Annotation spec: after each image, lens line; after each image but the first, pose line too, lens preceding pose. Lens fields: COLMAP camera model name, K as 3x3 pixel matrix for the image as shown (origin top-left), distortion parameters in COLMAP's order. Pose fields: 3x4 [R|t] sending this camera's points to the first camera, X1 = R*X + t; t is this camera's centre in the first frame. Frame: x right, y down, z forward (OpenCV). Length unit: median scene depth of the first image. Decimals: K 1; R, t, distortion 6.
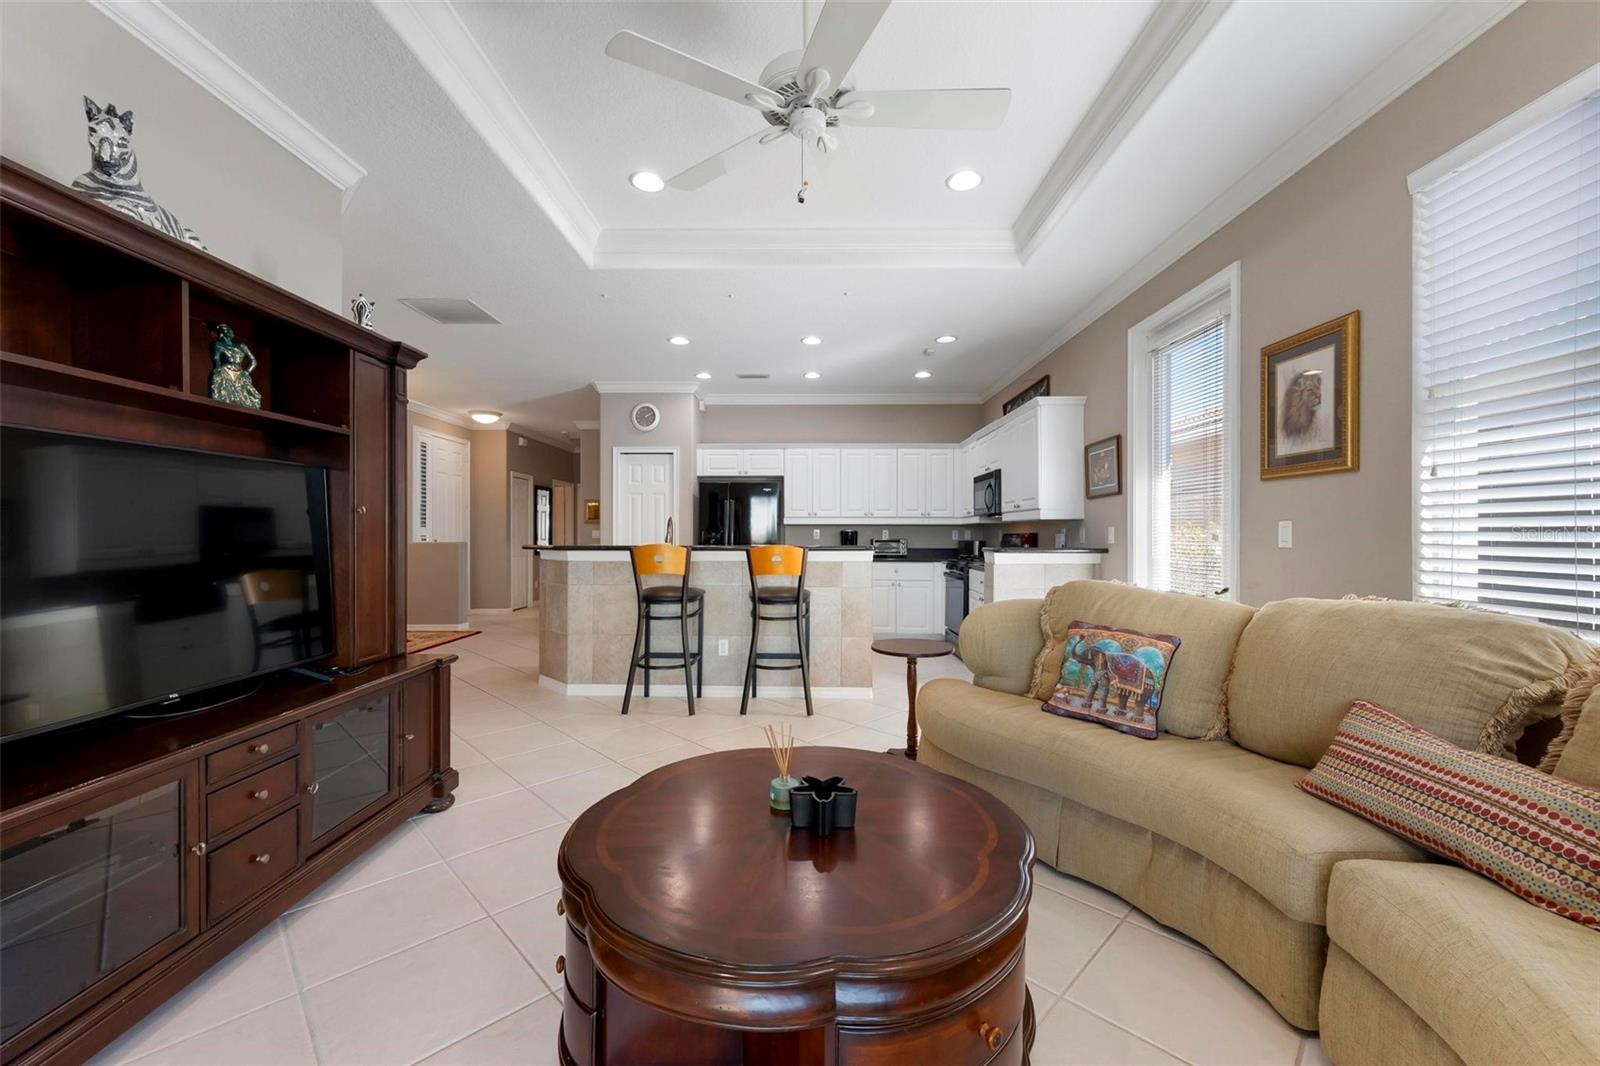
lens RADIAL K [[630.3, 0, 804.0], [0, 630.3, 533.0], [0, 0, 1]] dist [0.000879, -0.000004]
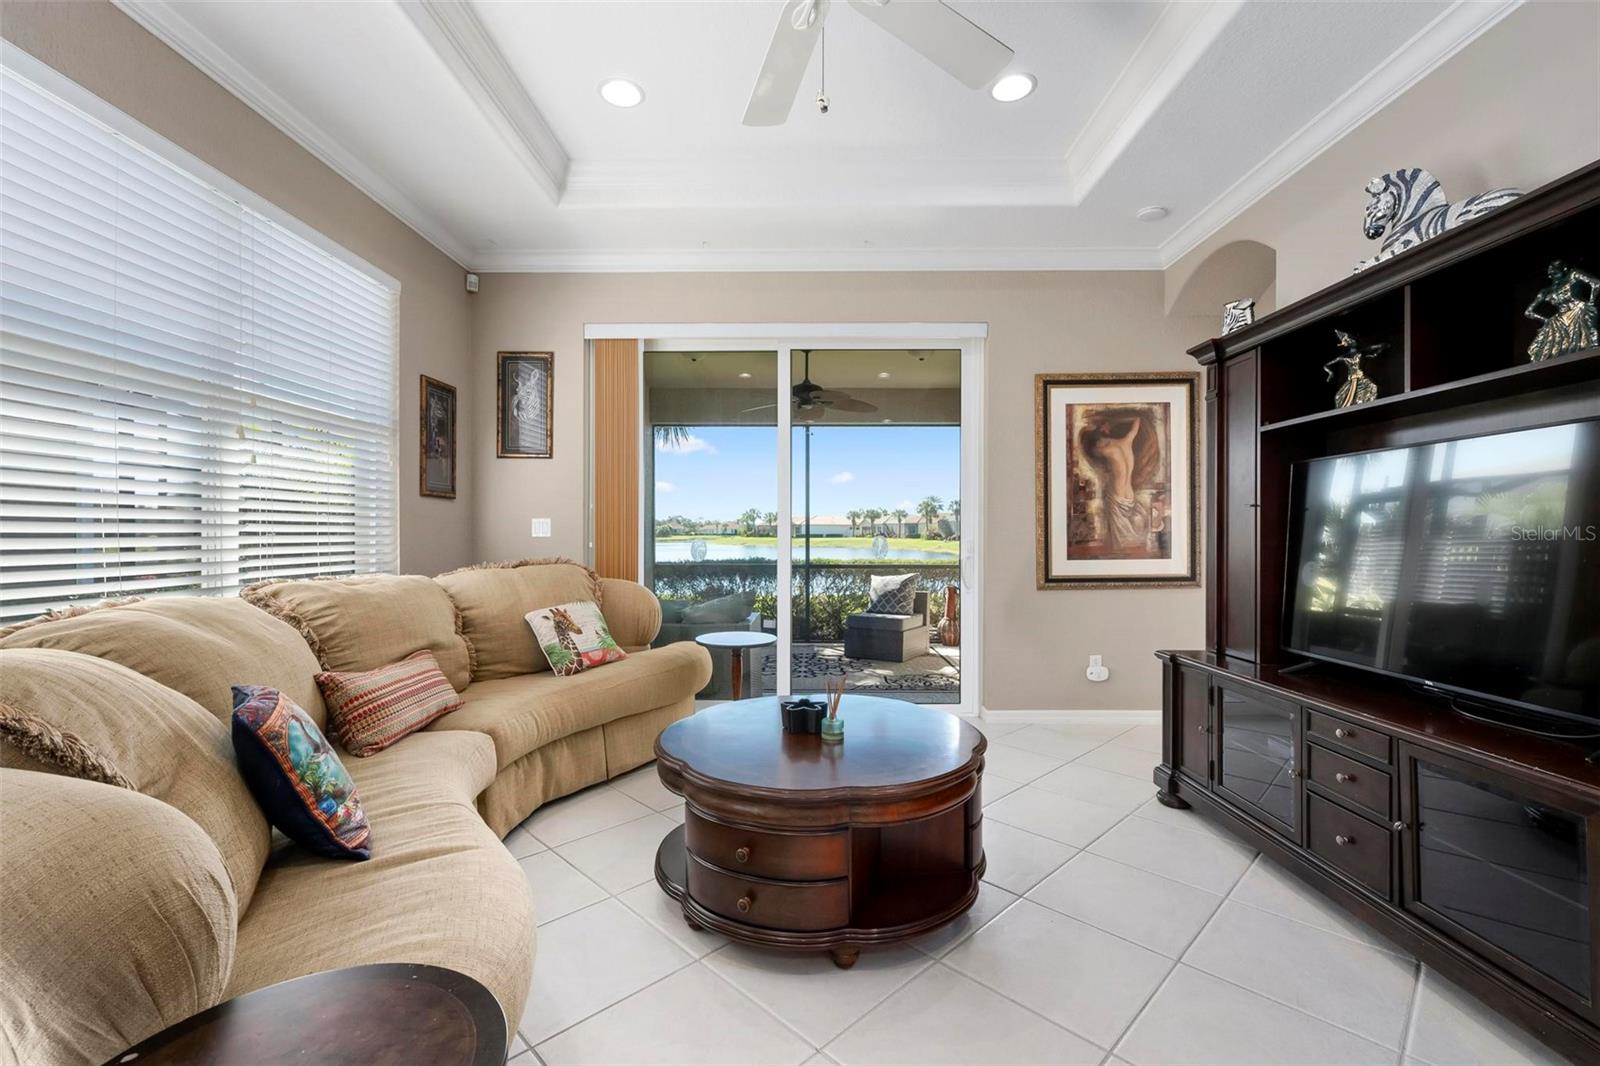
lens RADIAL K [[685.7, 0, 800.0], [0, 685.7, 533.0], [0, 0, 1]] dist [0.000103, -0.000135]
pose [[-0.999913, -0.000770, 0.013131, 0.012505], [-0.000806, 0.999996, -0.002704, 0.011283], [-0.013129, -0.002715, -0.999910, 1.488214]]
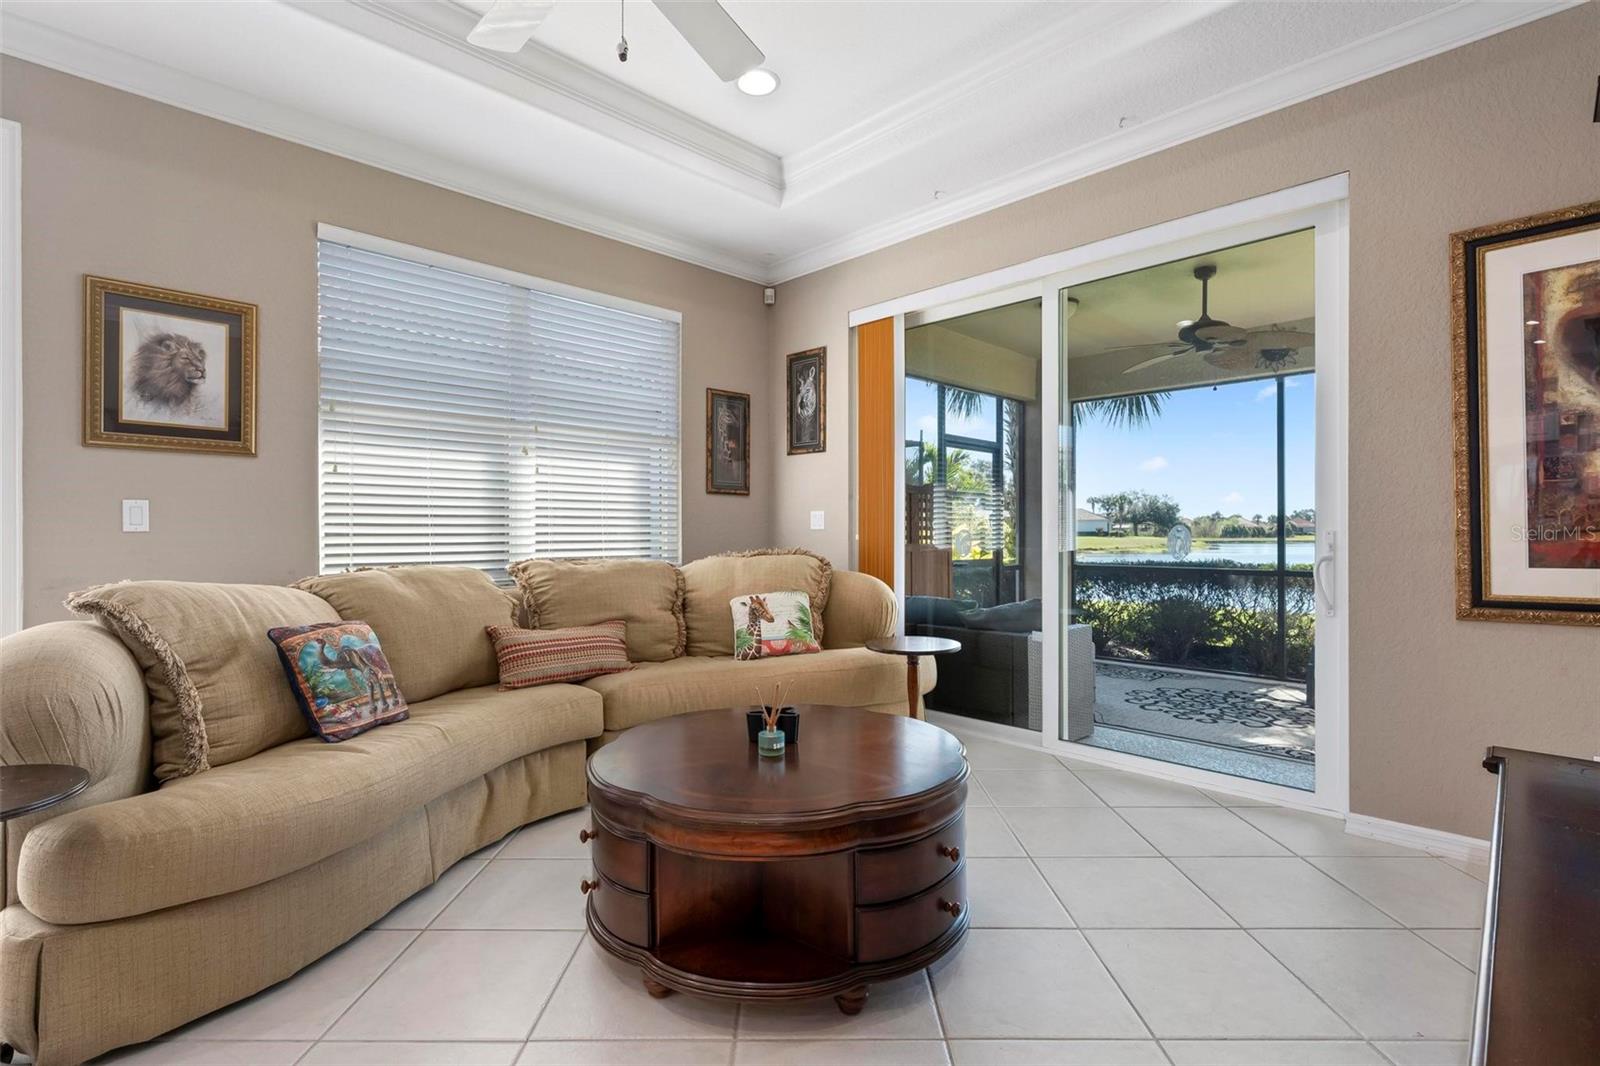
lens RADIAL K [[746.0, 0, 800.0], [0, 746.0, 533.0], [0, 0, 1]] dist [0.000630, 0.000485]
pose [[-0.704144, 0.000835, 0.710057, -0.615736], [-0.000654, 0.999998, -0.001825, 0.029218], [-0.710057, -0.001750, -0.704142, 1.170131]]
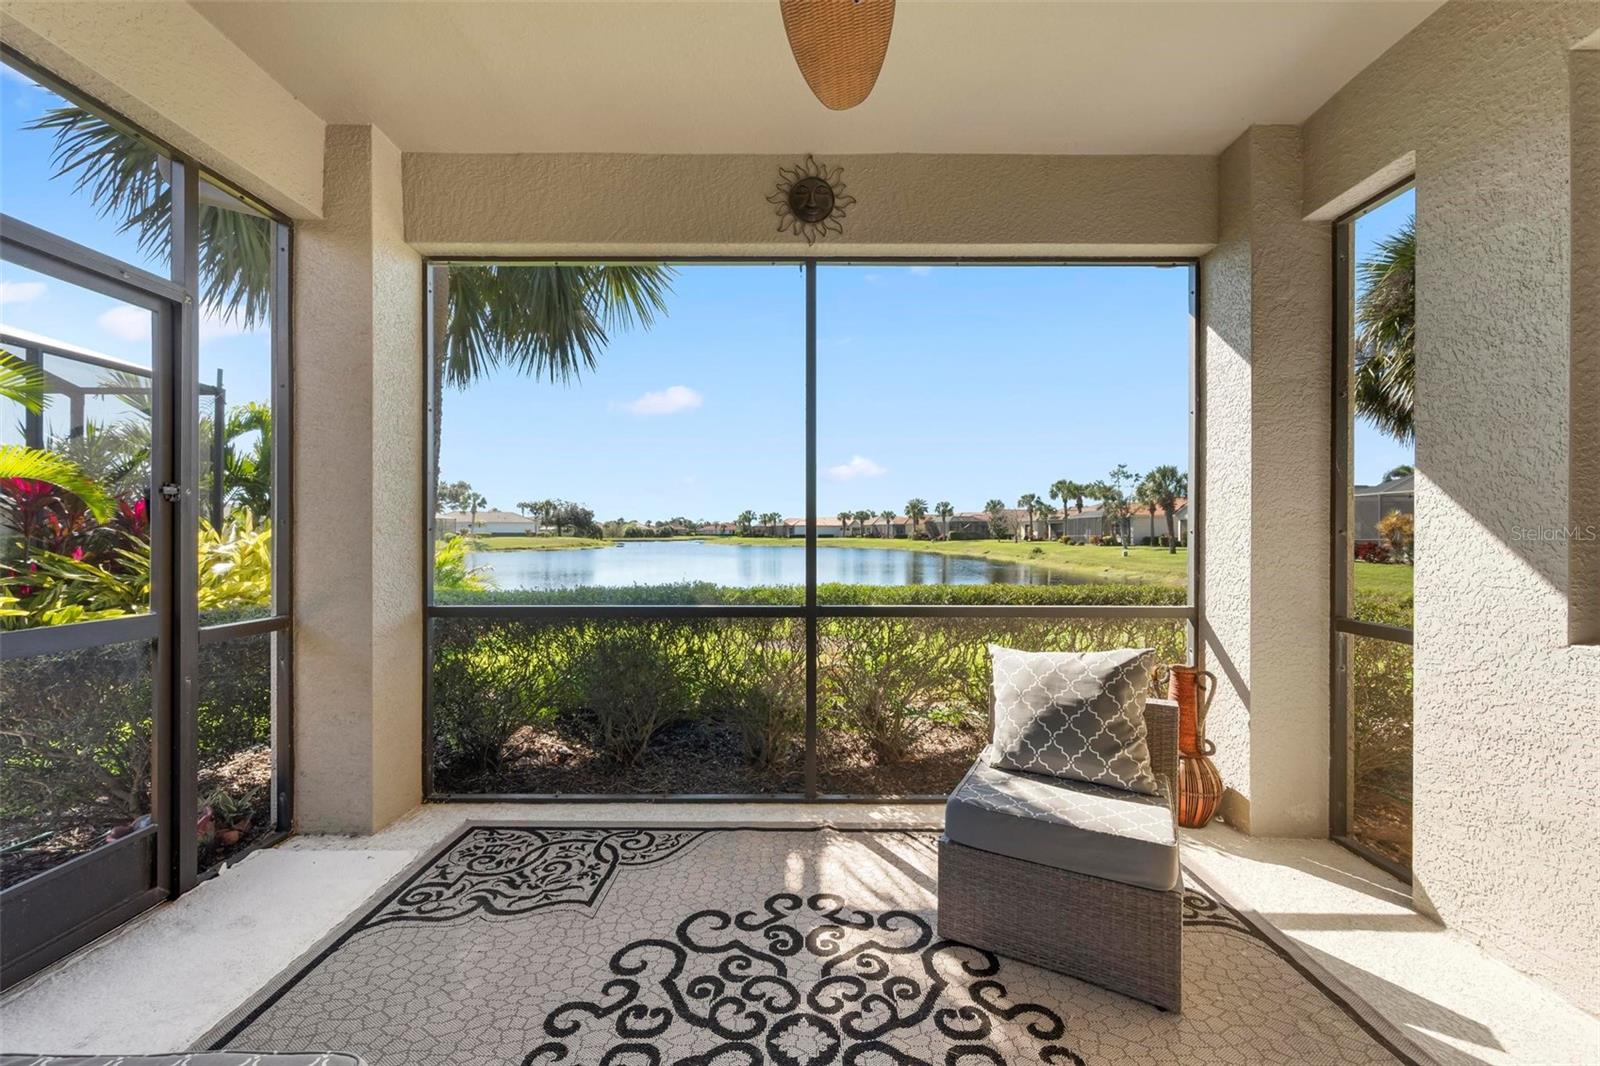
lens RADIAL K [[630.3, 0, 804.0], [0, 630.3, 533.0], [0, 0, 1]] dist [0.000879, -0.000004]
pose [[-0.999993, -0.000435, -0.003593, 0.036937], [-0.000423, 0.999994, -0.003473, 0.014941], [0.003595, -0.003472, -0.999988, -0.533392]]
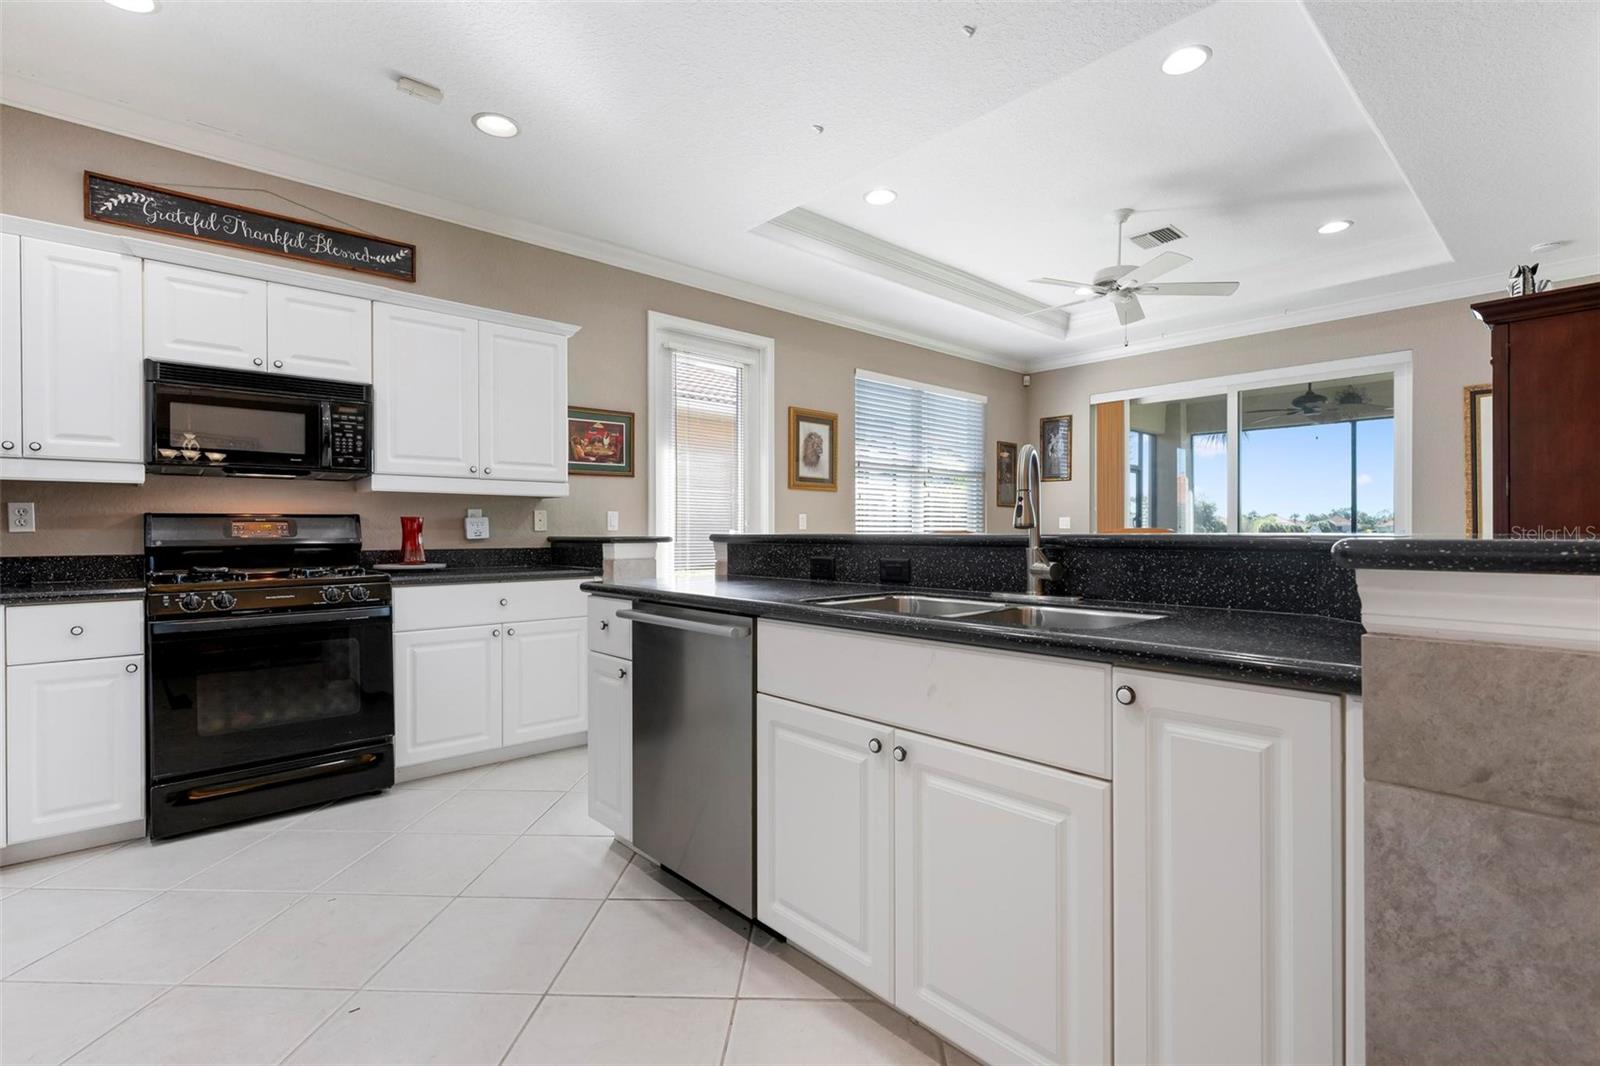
lens RADIAL K [[736.7, 0, 800.3], [0, 736.7, 532.8], [0, 0, 1]] dist [-0.000318, 0.000223]
pose [[-0.674924, -0.000867, 0.737887, -0.784921], [-0.001463, 0.999999, -0.000163, 0.036221], [-0.737886, -0.001190, -0.674924, 2.581997]]
